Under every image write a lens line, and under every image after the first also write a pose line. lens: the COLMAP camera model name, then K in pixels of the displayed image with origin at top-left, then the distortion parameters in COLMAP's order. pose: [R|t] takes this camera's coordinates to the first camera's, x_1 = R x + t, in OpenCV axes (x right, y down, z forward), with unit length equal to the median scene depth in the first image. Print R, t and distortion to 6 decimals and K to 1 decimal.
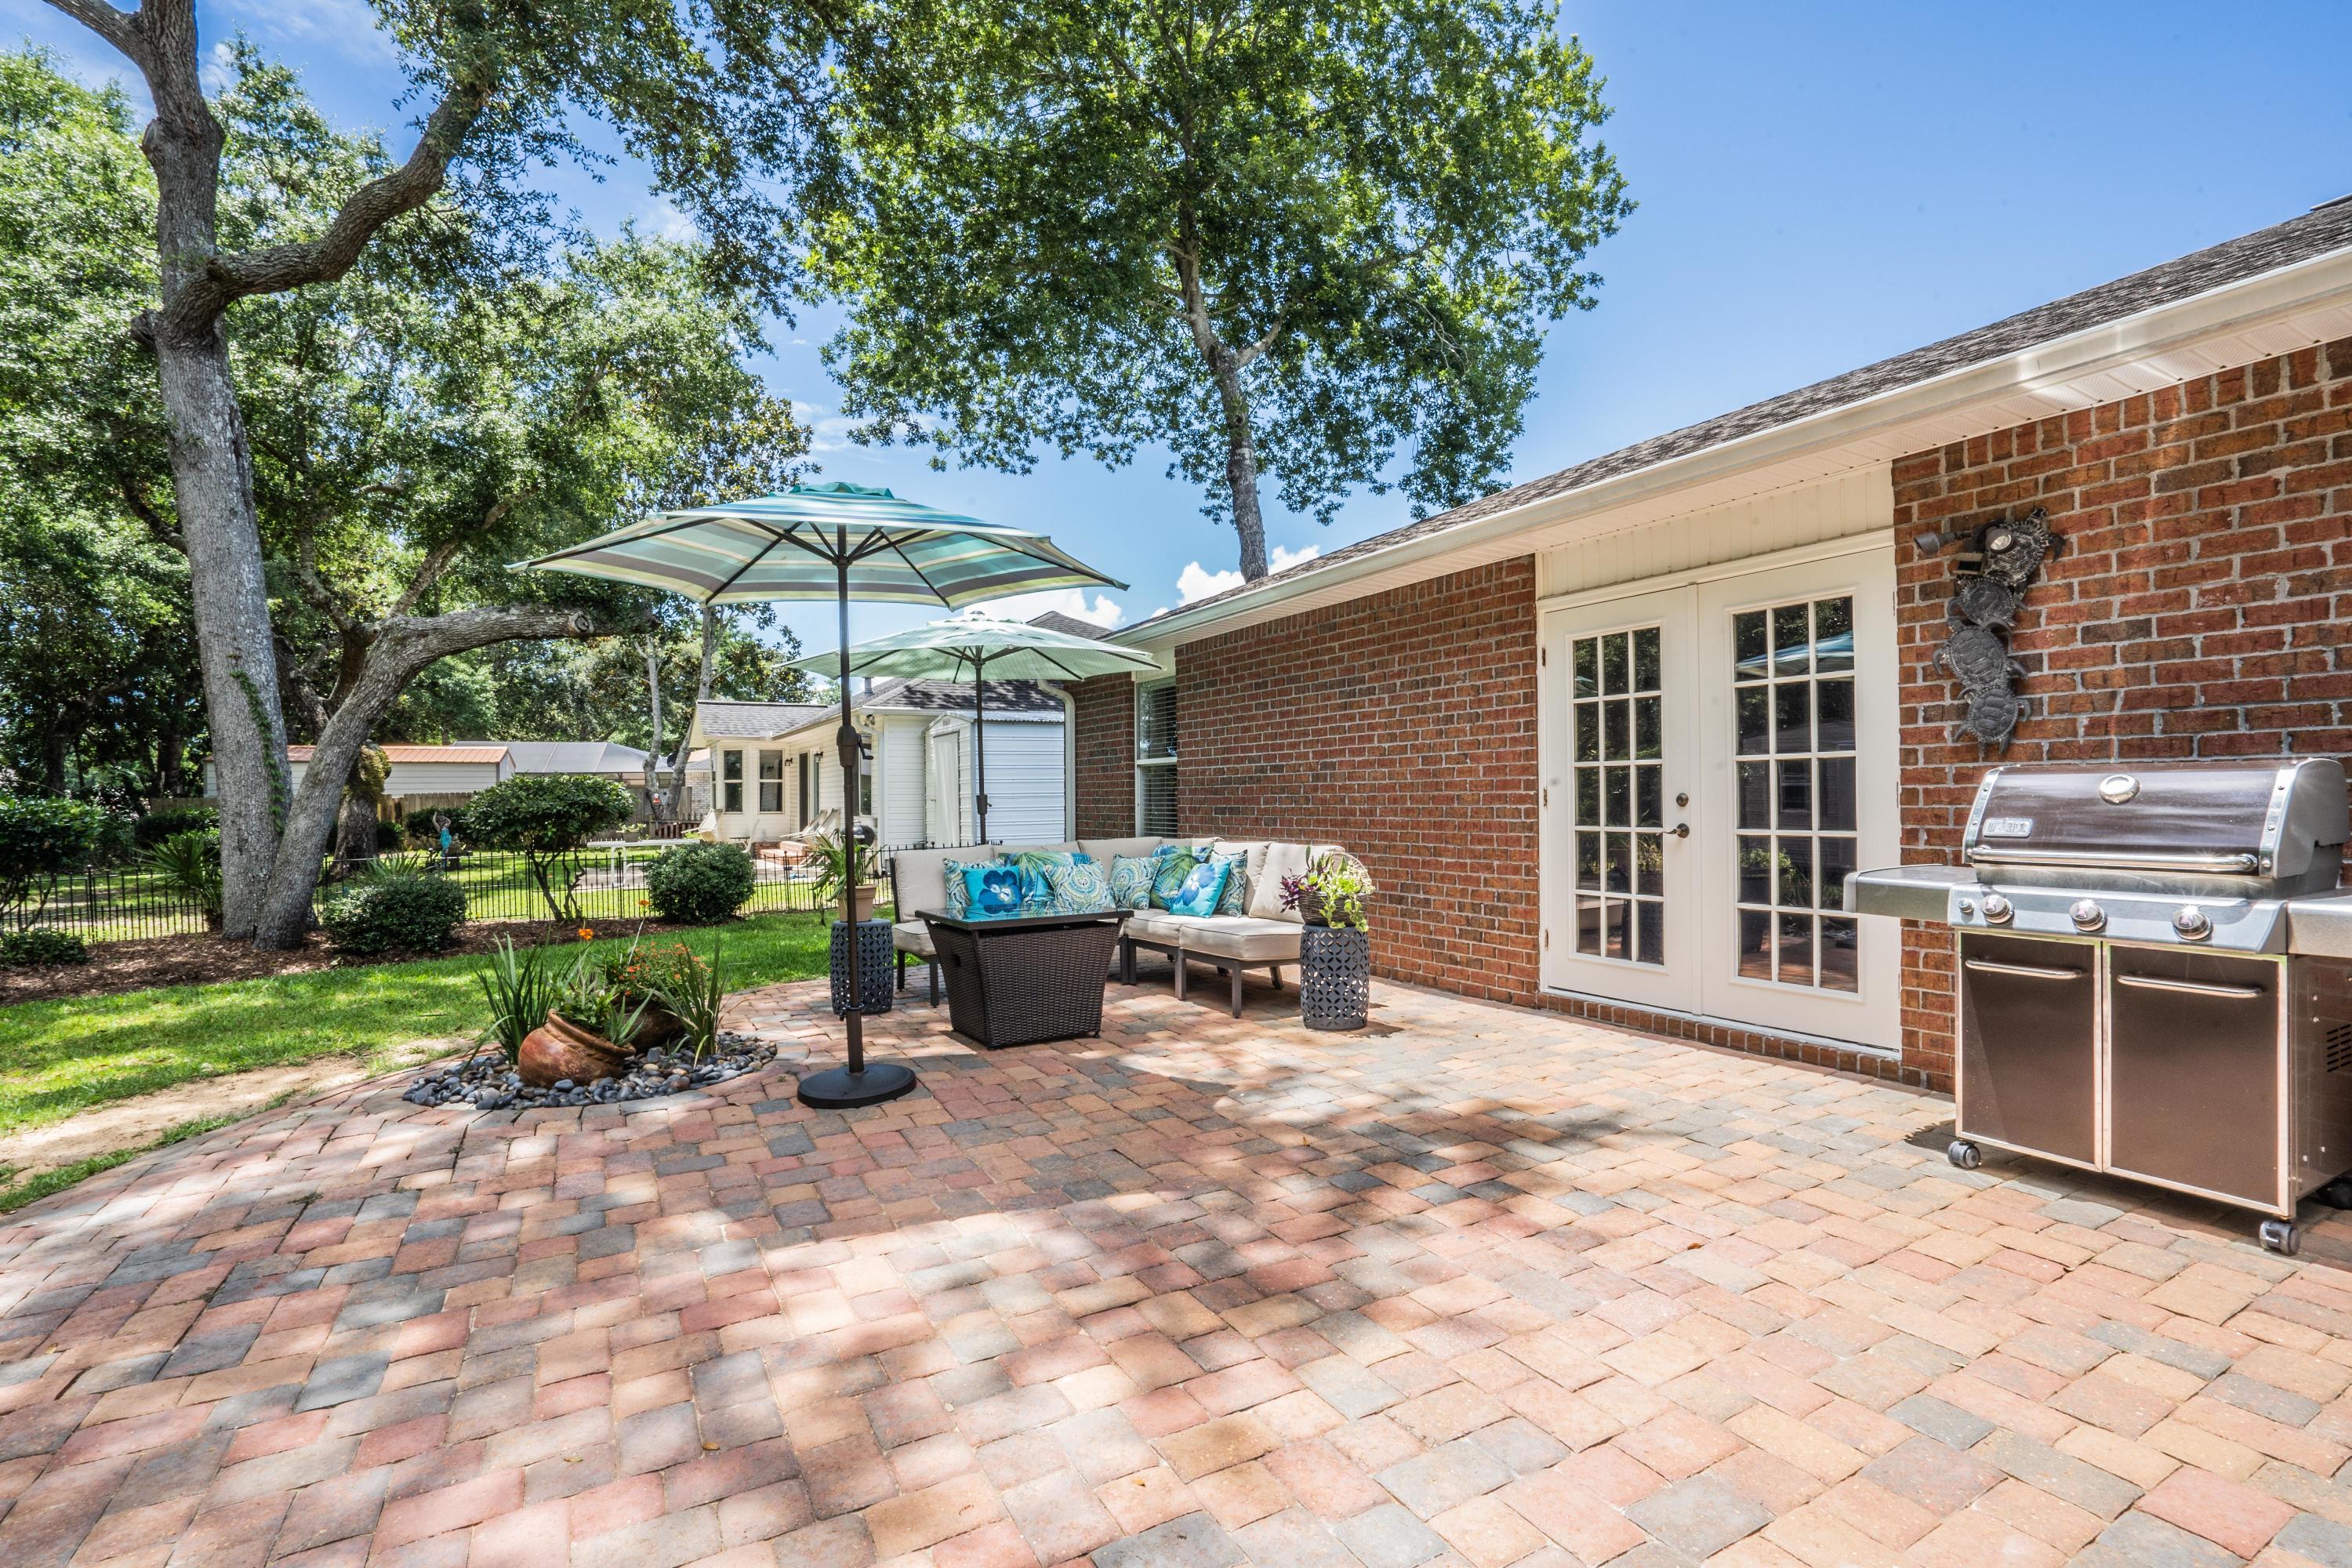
lens RADIAL K [[1119.1, 0, 1155.3], [0, 1119.1, 800.1], [0, 0, 1]] dist [-0.050807, 0.014154]
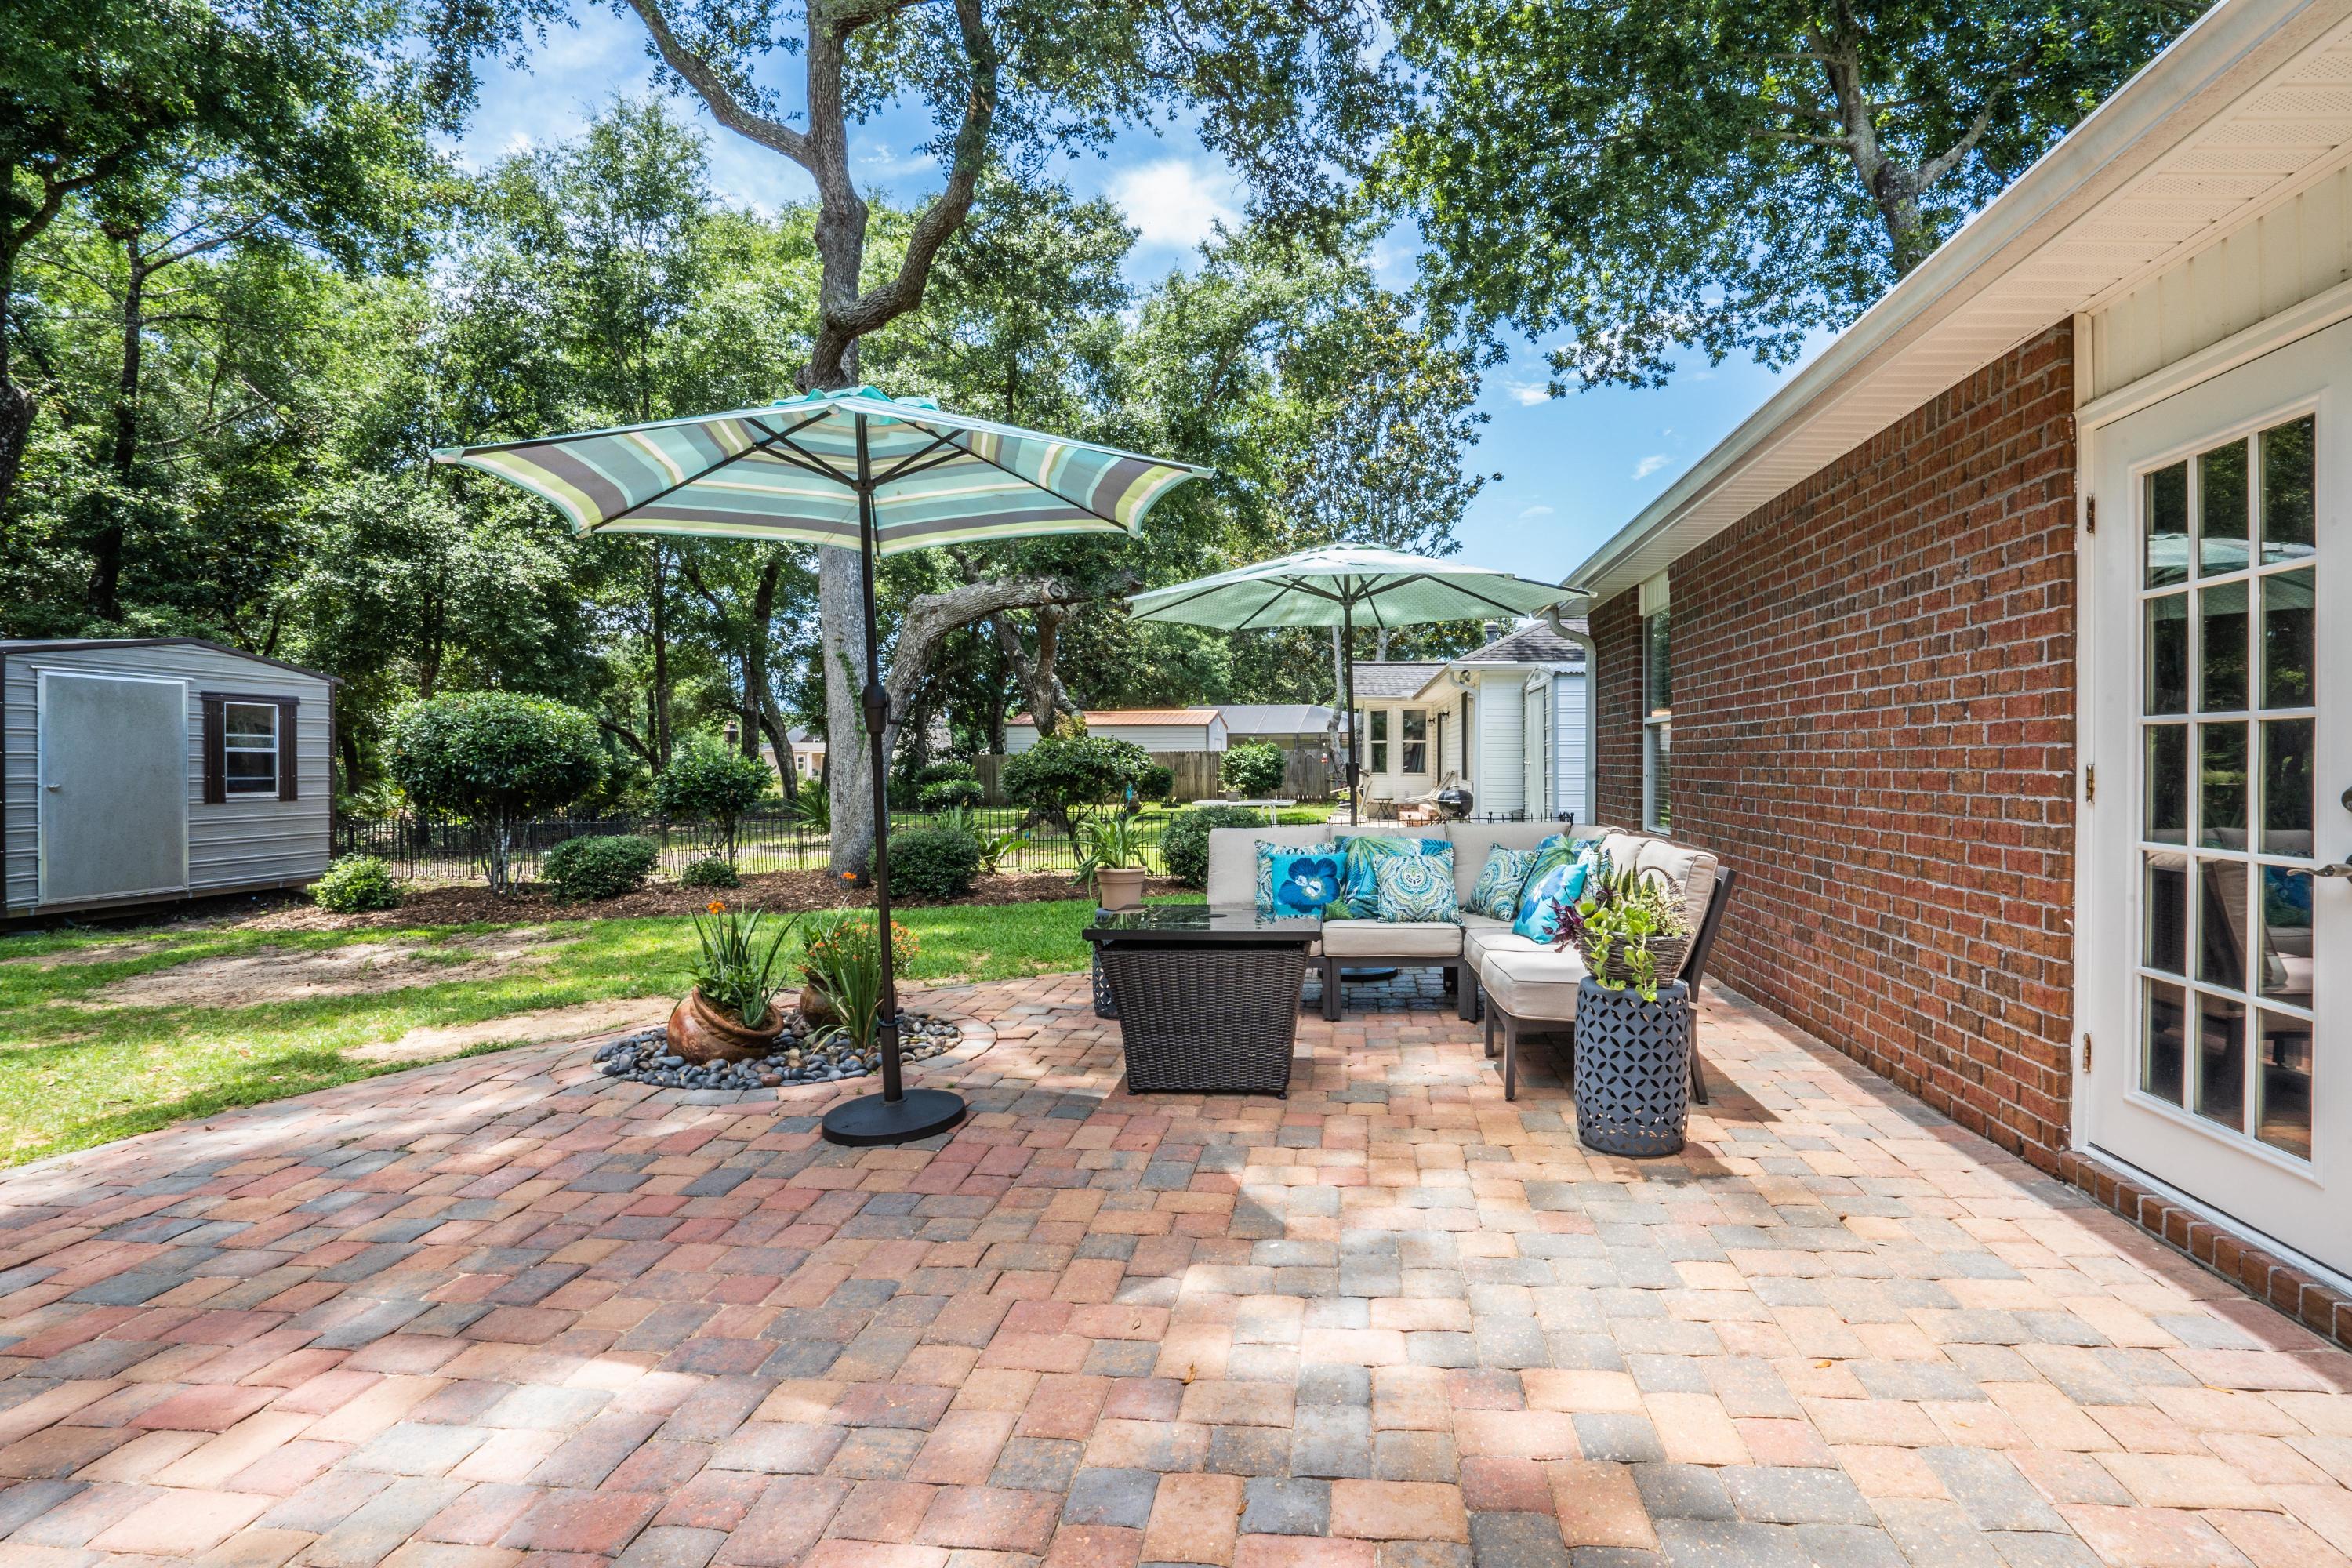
lens RADIAL K [[1119.1, 0, 1219.1], [0, 1119.1, 776.7], [0, 0, 1]] dist [-0.050807, 0.014154]
pose [[0.827289, 0.018742, -0.561464, 0.234822], [-0.010110, 0.999778, 0.018476, -0.008705], [0.561686, -0.009609, 0.827295, 0.271100]]
